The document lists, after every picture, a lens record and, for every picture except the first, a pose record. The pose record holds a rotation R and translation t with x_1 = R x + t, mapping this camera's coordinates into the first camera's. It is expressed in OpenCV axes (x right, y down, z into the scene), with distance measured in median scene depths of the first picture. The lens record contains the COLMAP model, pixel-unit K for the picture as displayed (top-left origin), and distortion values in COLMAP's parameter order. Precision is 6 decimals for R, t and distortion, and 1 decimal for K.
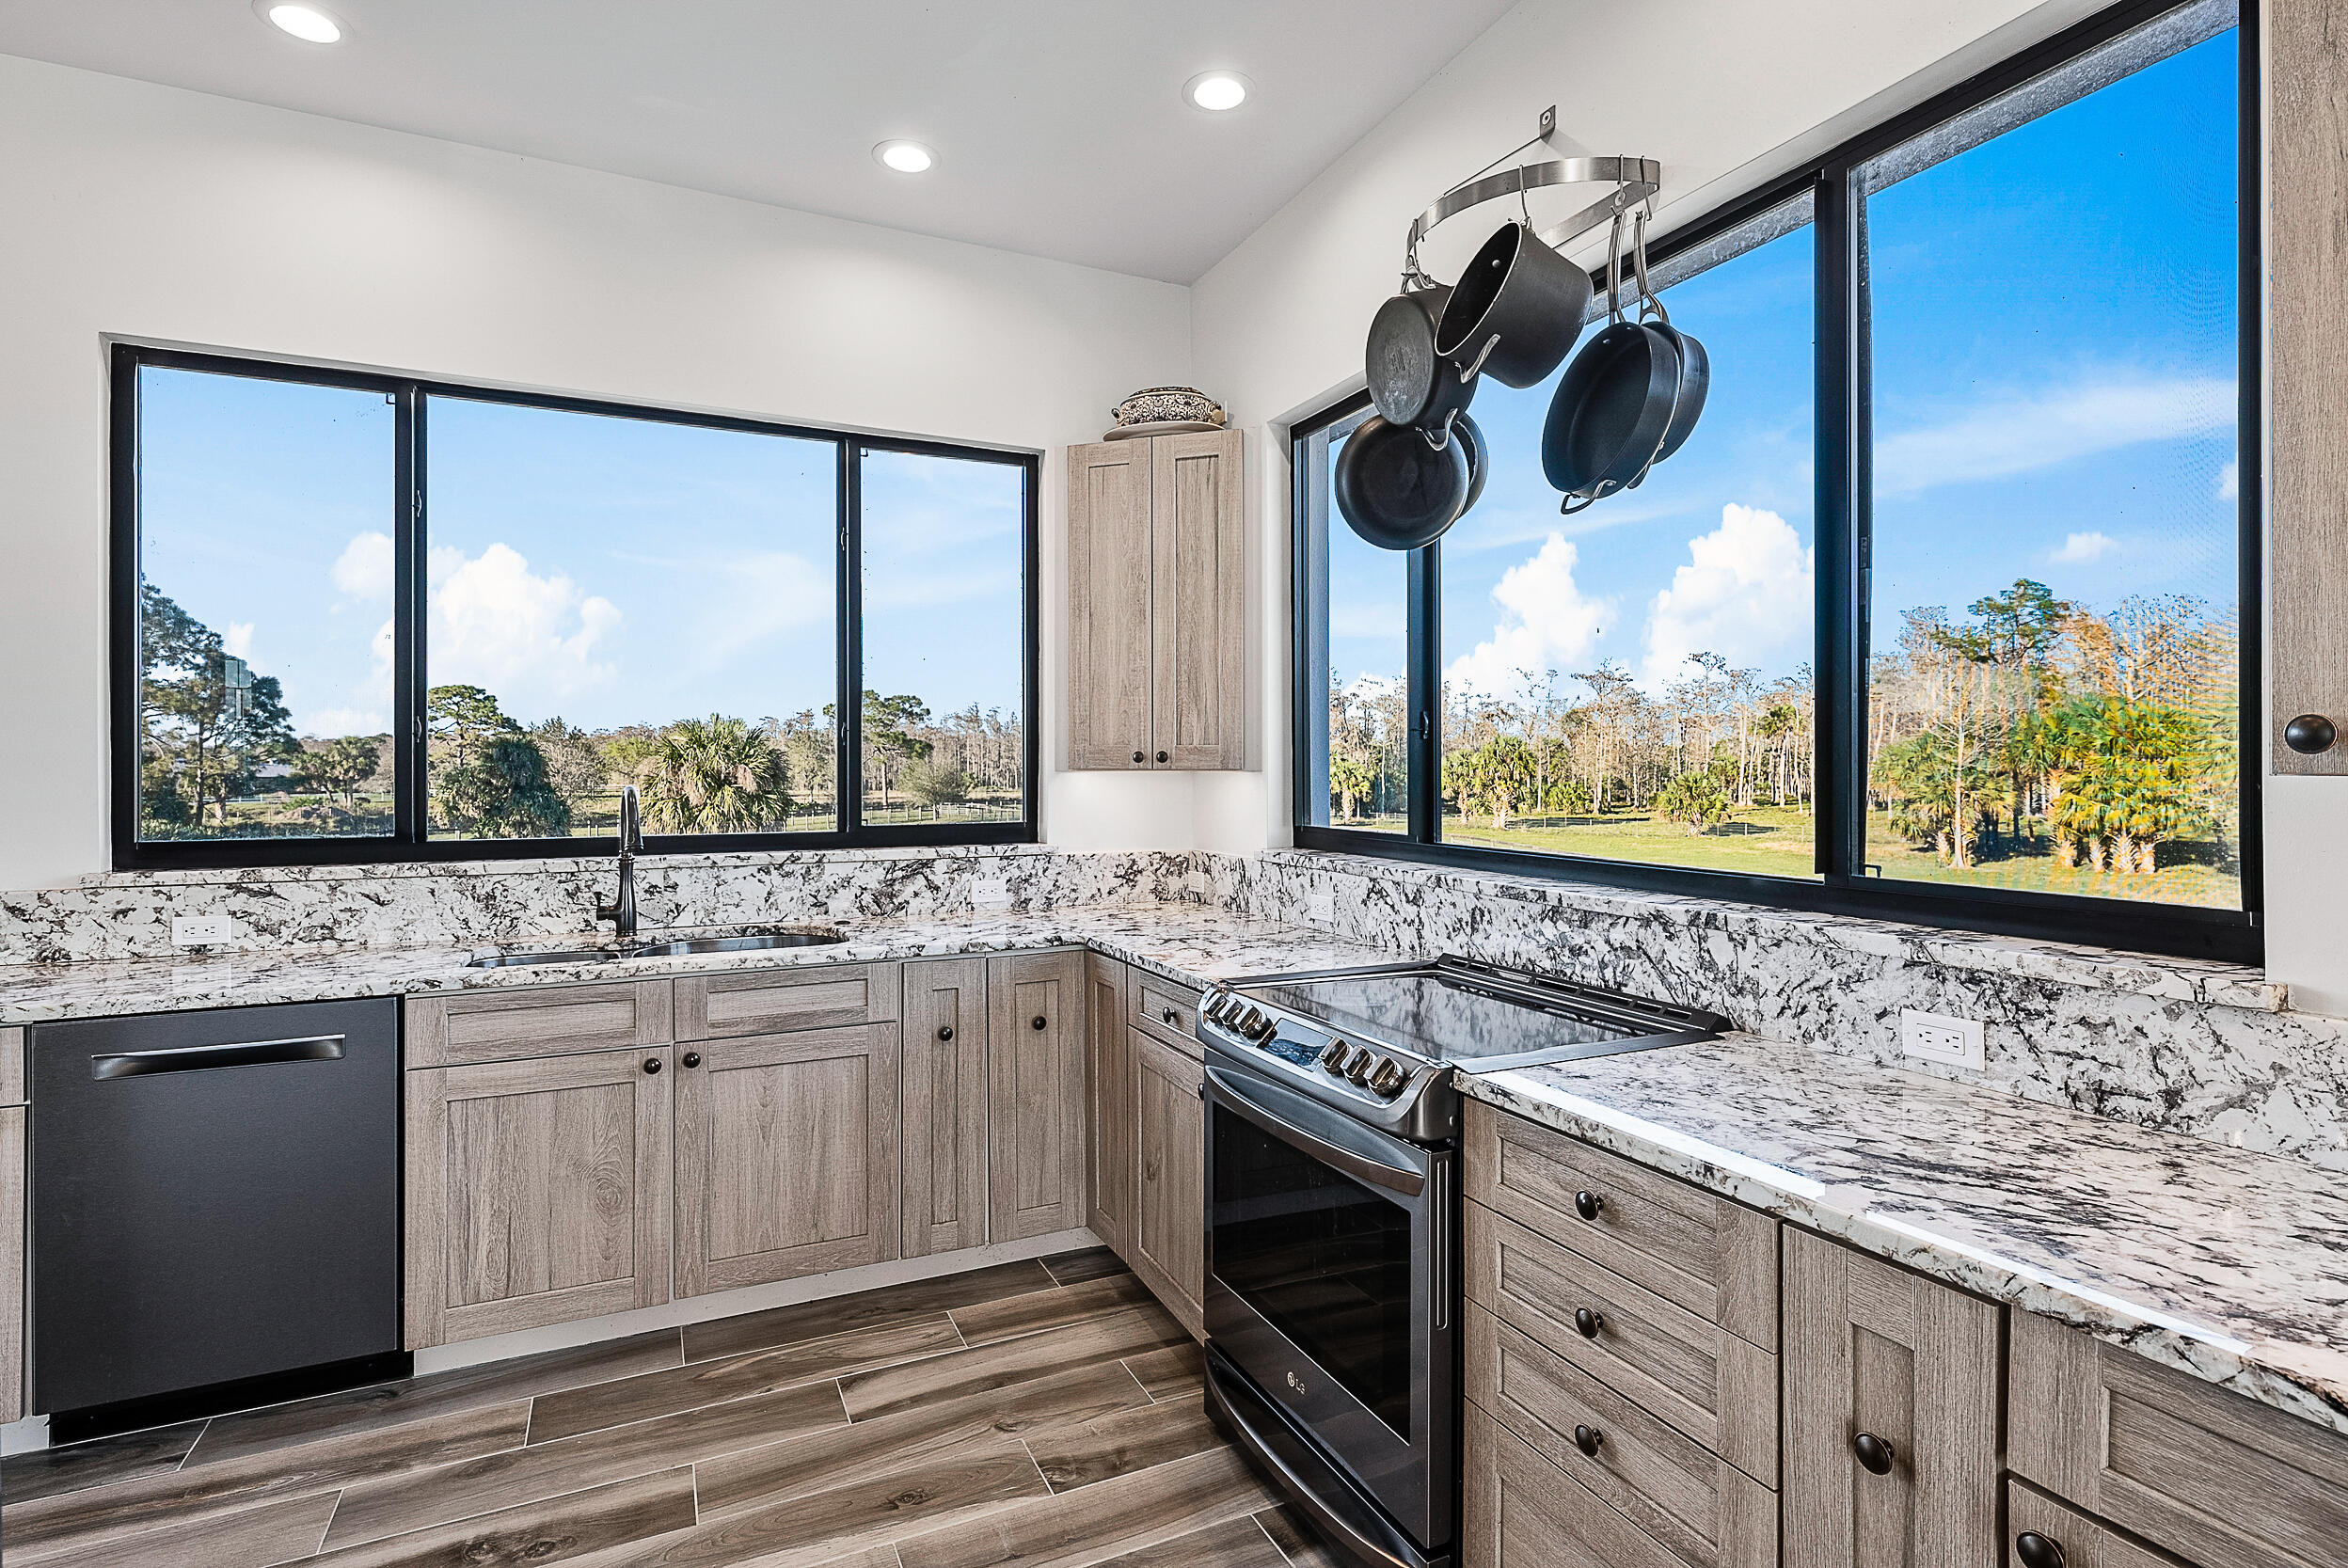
lens RADIAL K [[1137.6, 0, 1174.0], [0, 1137.6, 784.0], [0, 0, 1]] dist [-0.002659, -0.000328]
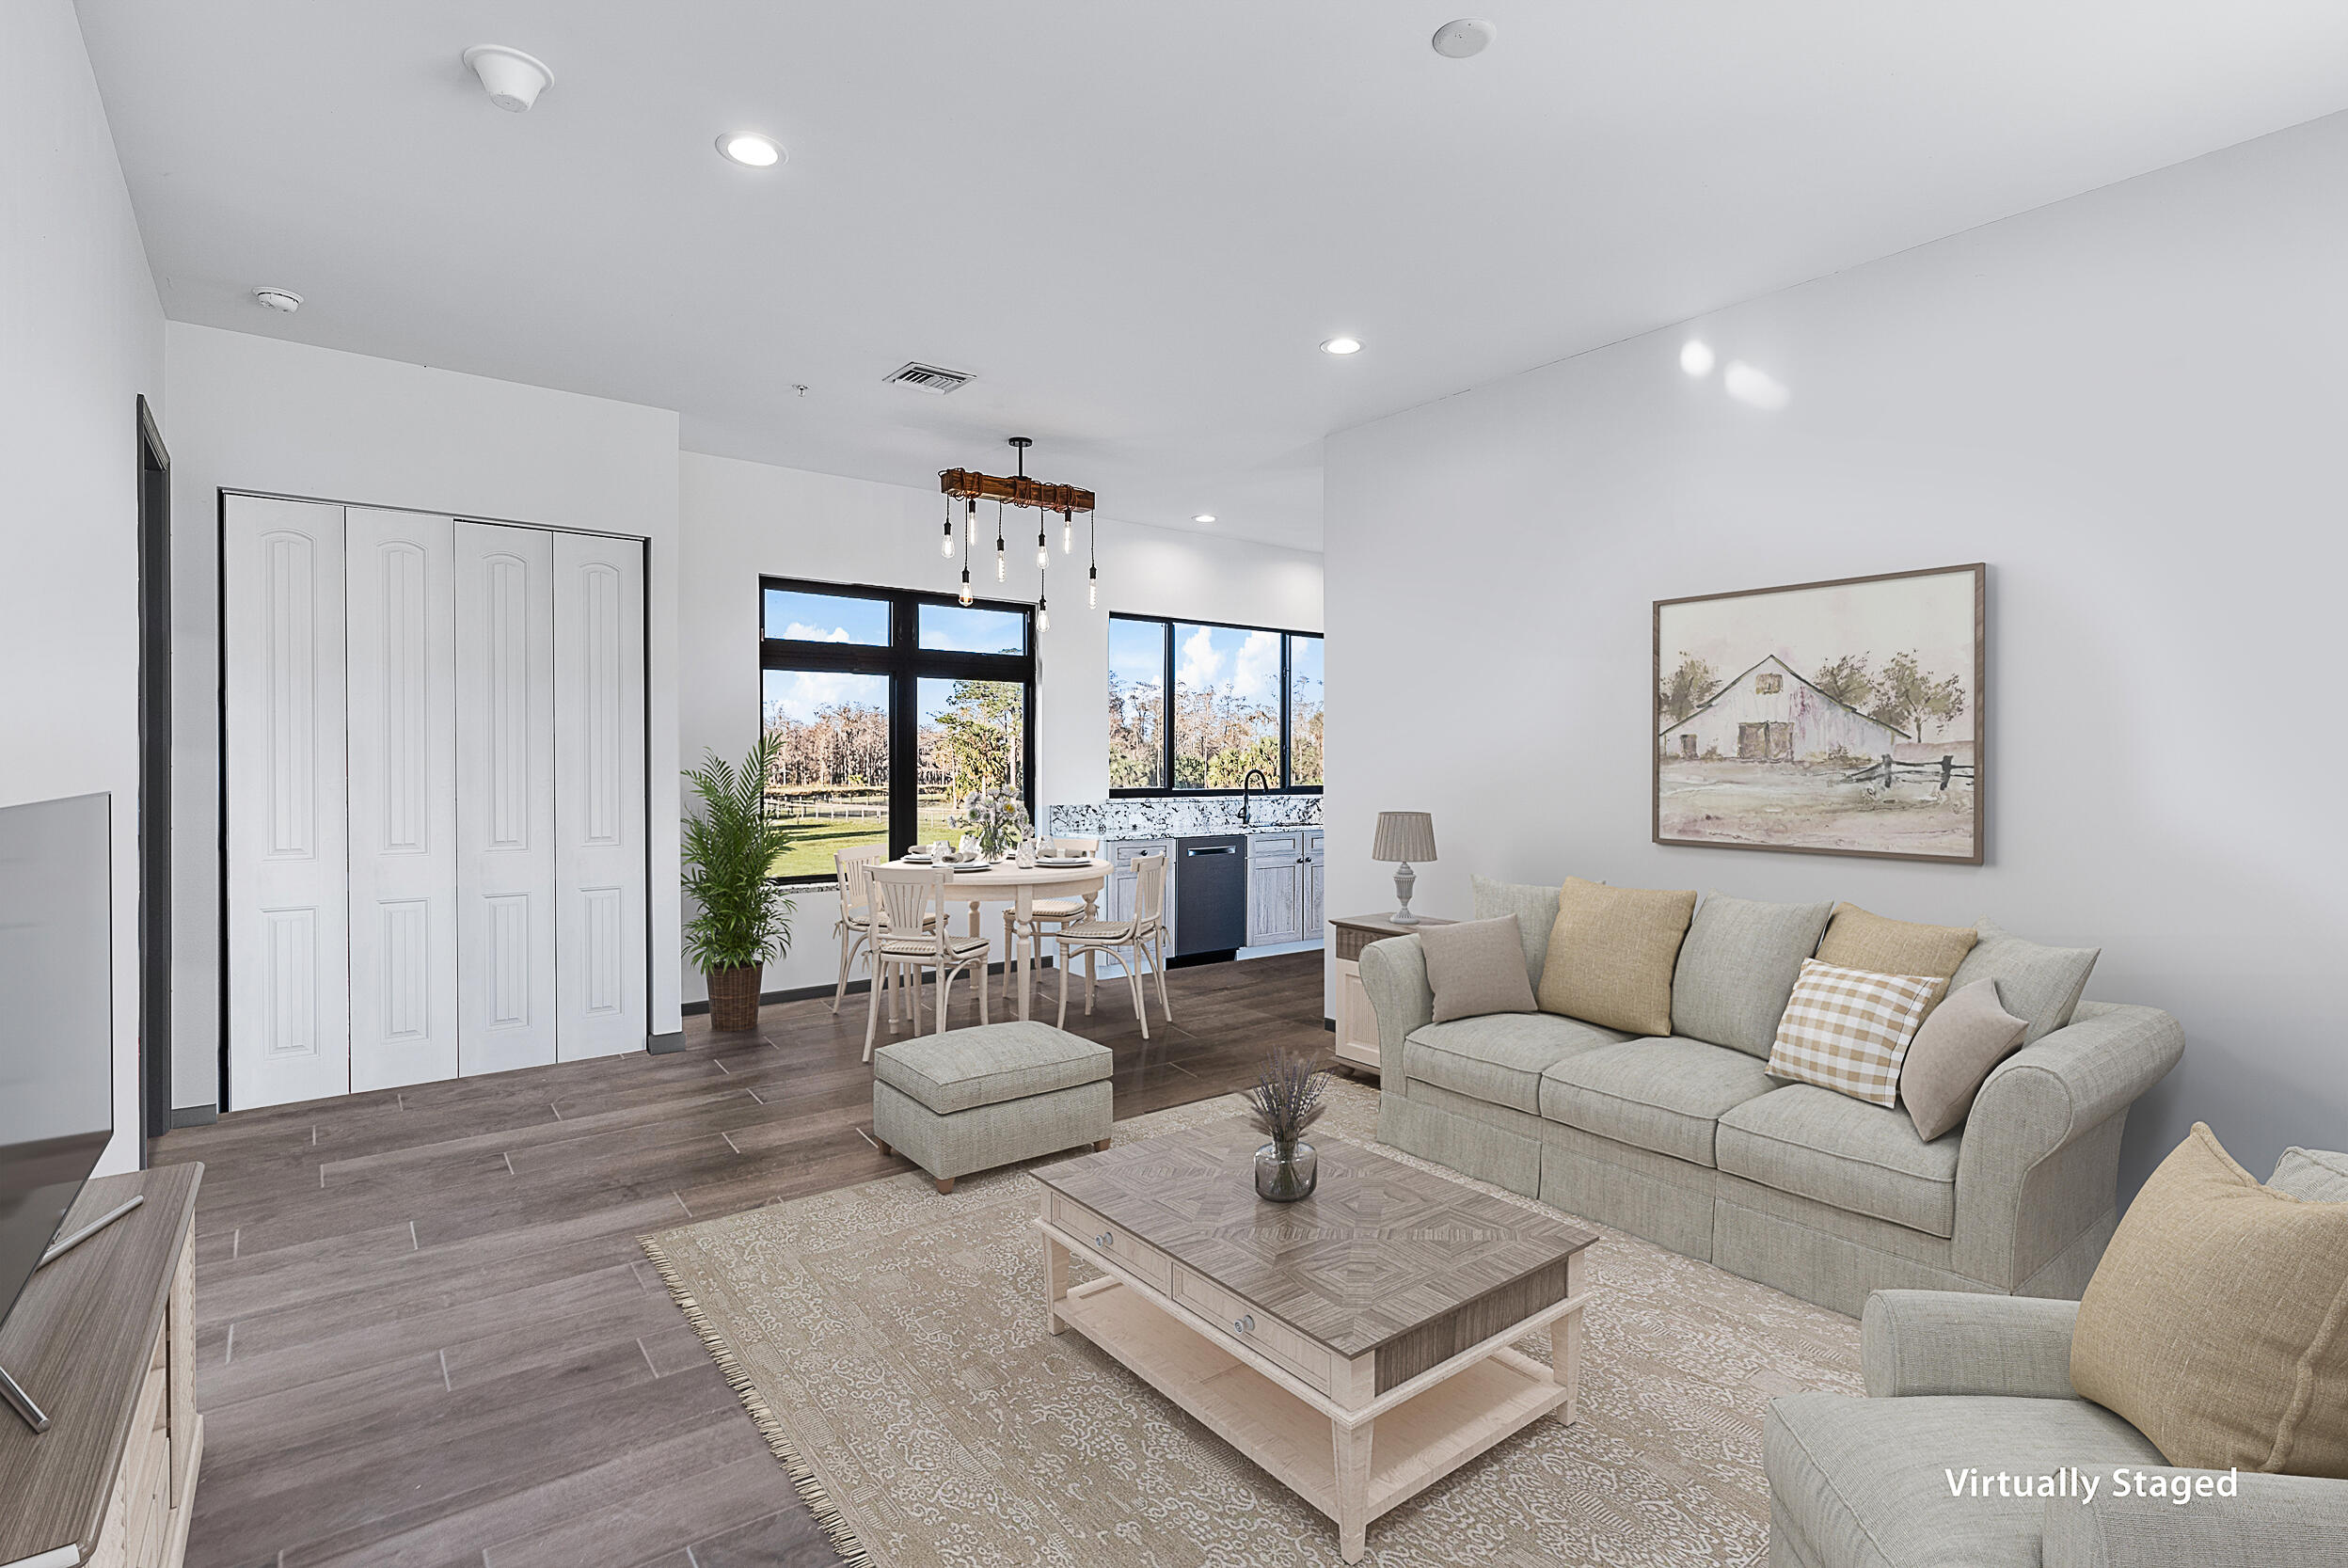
lens RADIAL K [[1102.6, 0, 1174.0], [0, 1102.6, 784.0], [0, 0, 1]] dist [-0.000023, -0.000003]
pose [[0.975815, -0.003291, 0.218572, -1.229933], [0.002452, 0.999989, 0.004109, 0.026968], [-0.218583, -0.003473, 0.975812, -1.540225]]
